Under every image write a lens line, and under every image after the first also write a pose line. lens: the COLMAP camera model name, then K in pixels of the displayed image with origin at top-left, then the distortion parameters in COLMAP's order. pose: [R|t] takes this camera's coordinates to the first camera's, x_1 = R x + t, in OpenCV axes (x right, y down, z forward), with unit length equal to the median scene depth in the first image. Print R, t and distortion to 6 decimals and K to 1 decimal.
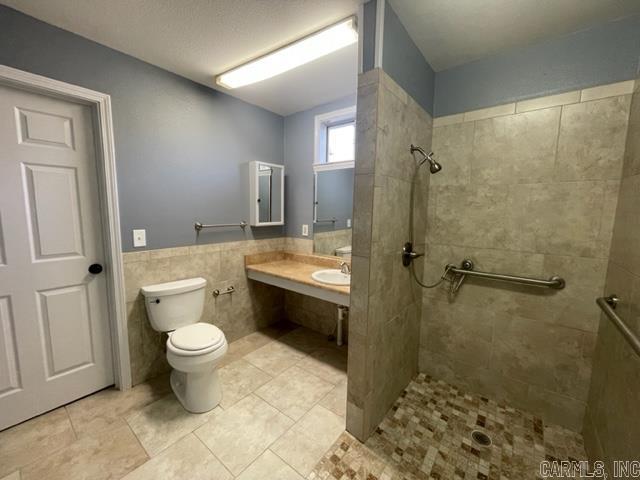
lens RADIAL K [[259.8, 0, 318.6], [0, 259.8, 237.7], [0, 0, 1]] dist [-0.000694, -0.000516]
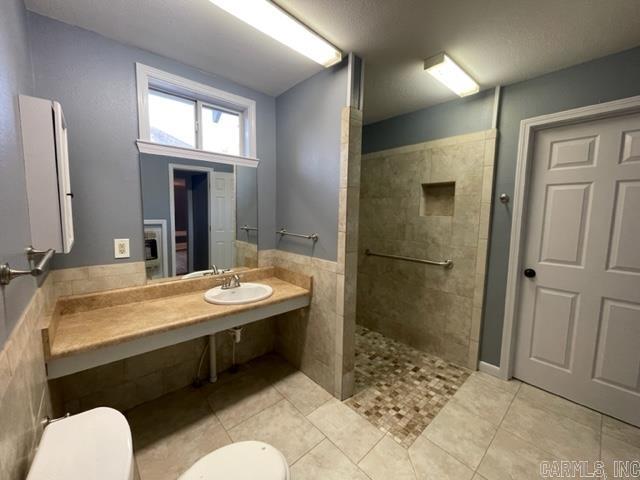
lens RADIAL K [[259.8, 0, 318.0], [0, 259.8, 239.8], [0, 0, 1]] dist [-0.000694, -0.000516]
pose [[0.172234, -0.111589, 0.978715, -0.754807], [0.097809, 0.990590, 0.095730, -0.083161], [-0.980188, 0.079239, 0.181528, 0.637597]]
